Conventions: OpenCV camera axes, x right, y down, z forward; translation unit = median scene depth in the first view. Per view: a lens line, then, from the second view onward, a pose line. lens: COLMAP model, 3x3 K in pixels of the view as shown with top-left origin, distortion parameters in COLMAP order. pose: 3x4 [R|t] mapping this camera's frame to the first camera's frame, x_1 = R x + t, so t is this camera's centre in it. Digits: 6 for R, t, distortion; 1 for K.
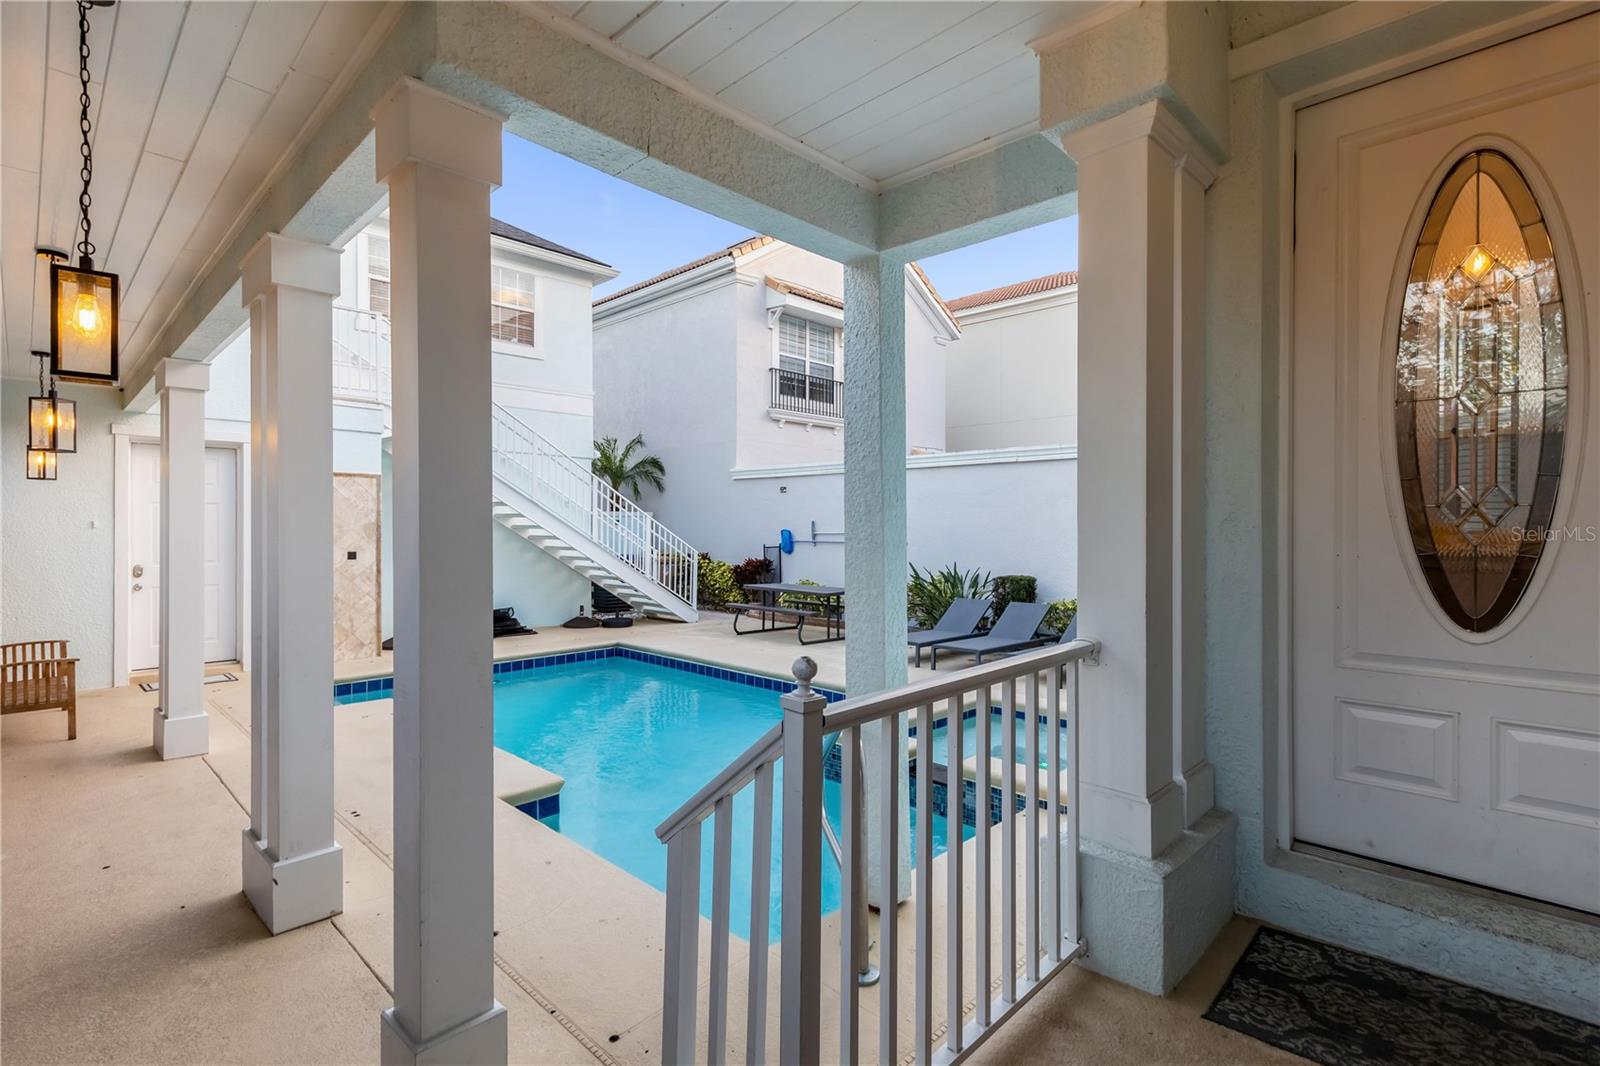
lens RADIAL K [[750.4, 0, 806.0], [0, 750.4, 533.7], [0, 0, 1]] dist [0.002423, 0.000647]
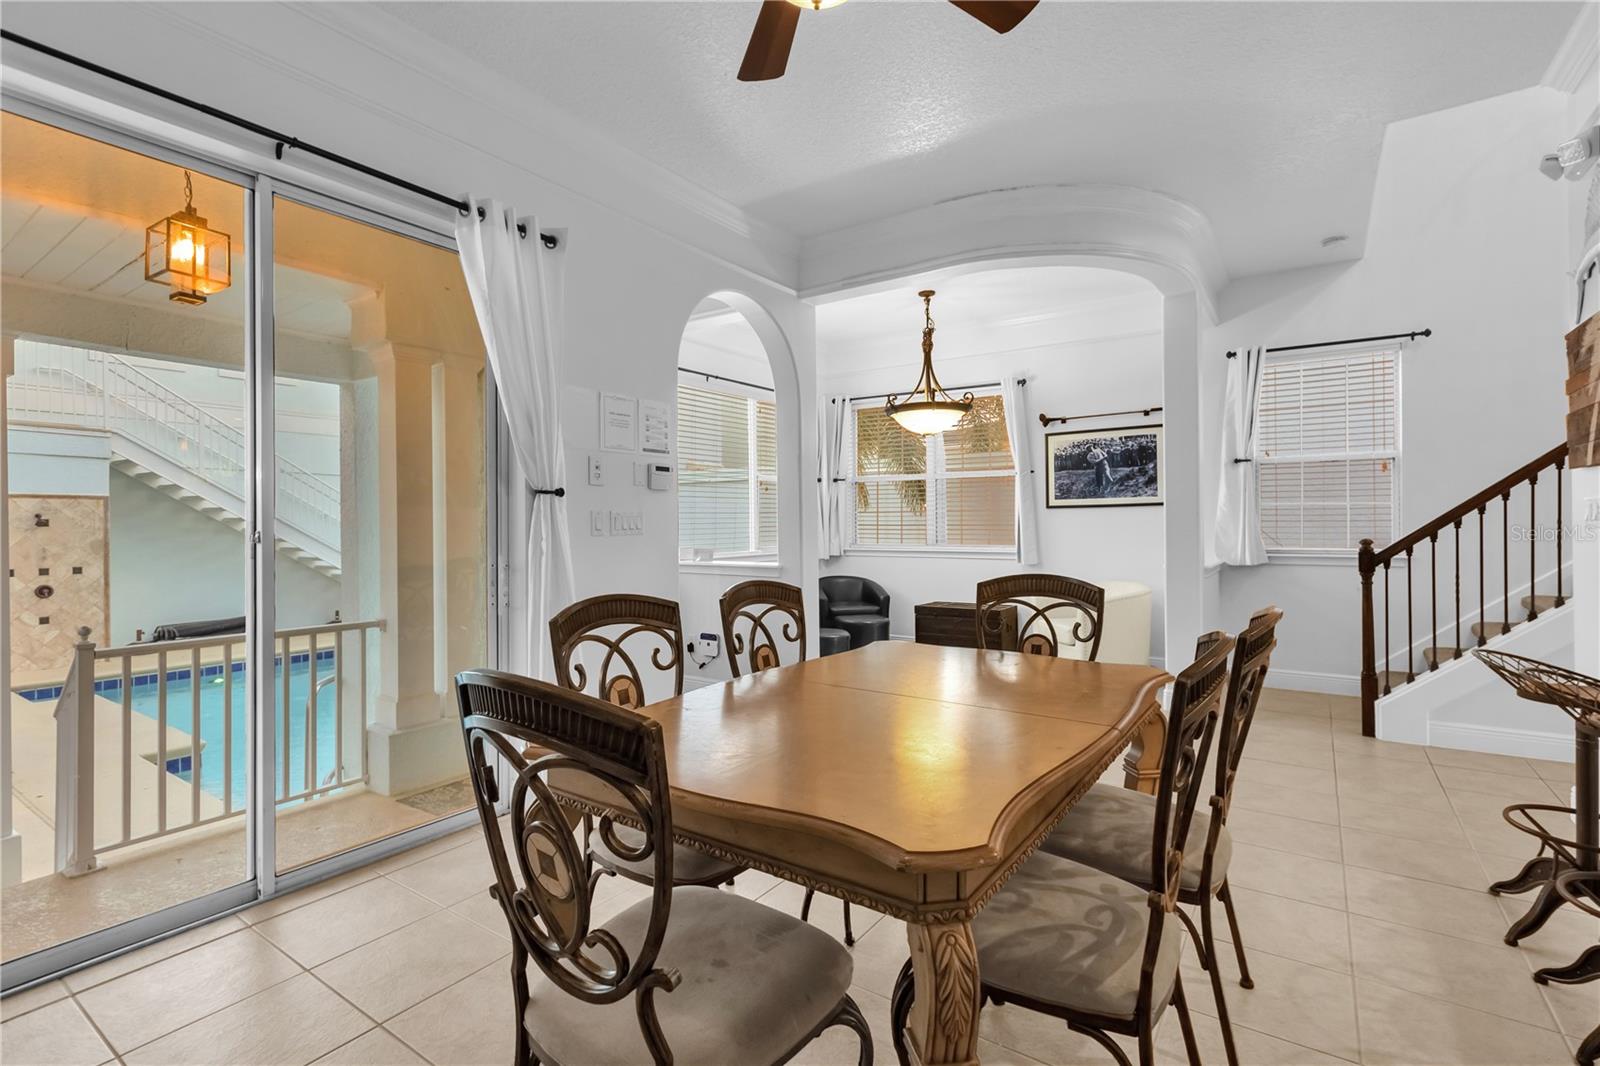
lens RADIAL K [[740.4, 0, 800.0], [0, 740.4, 533.0], [0, 0, 1]] dist [0.000076, -0.000010]
pose [[0.986819, -0.009369, 0.161554, 0.257961], [0.009544, 0.999954, -0.000303, -0.014891], [-0.161544, 0.001841, 0.986864, -0.232591]]
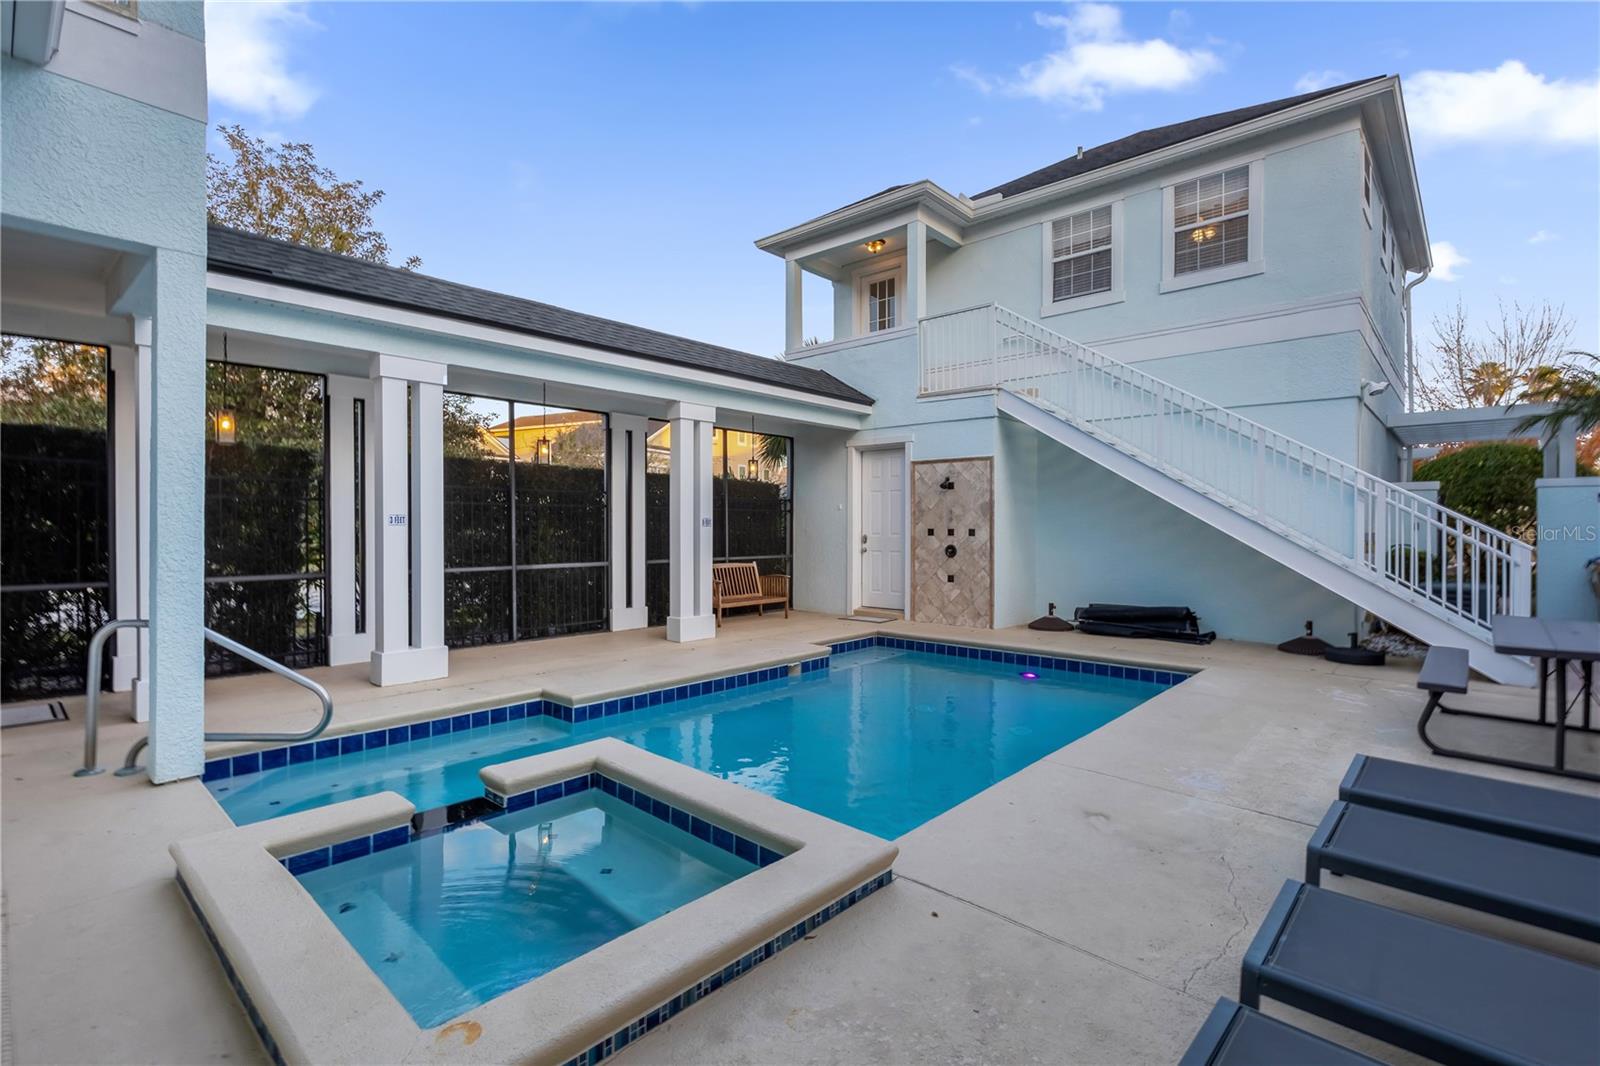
lens RADIAL K [[734.5, 0, 800.5], [0, 734.5, 536.0], [0, 0, 1]] dist [0.002336, 0.000407]
pose [[0.030210, 0.014902, -0.999432, 0.457400], [-0.012527, 0.999816, 0.014530, 0.021501], [0.999465, 0.012081, 0.030391, 0.708047]]
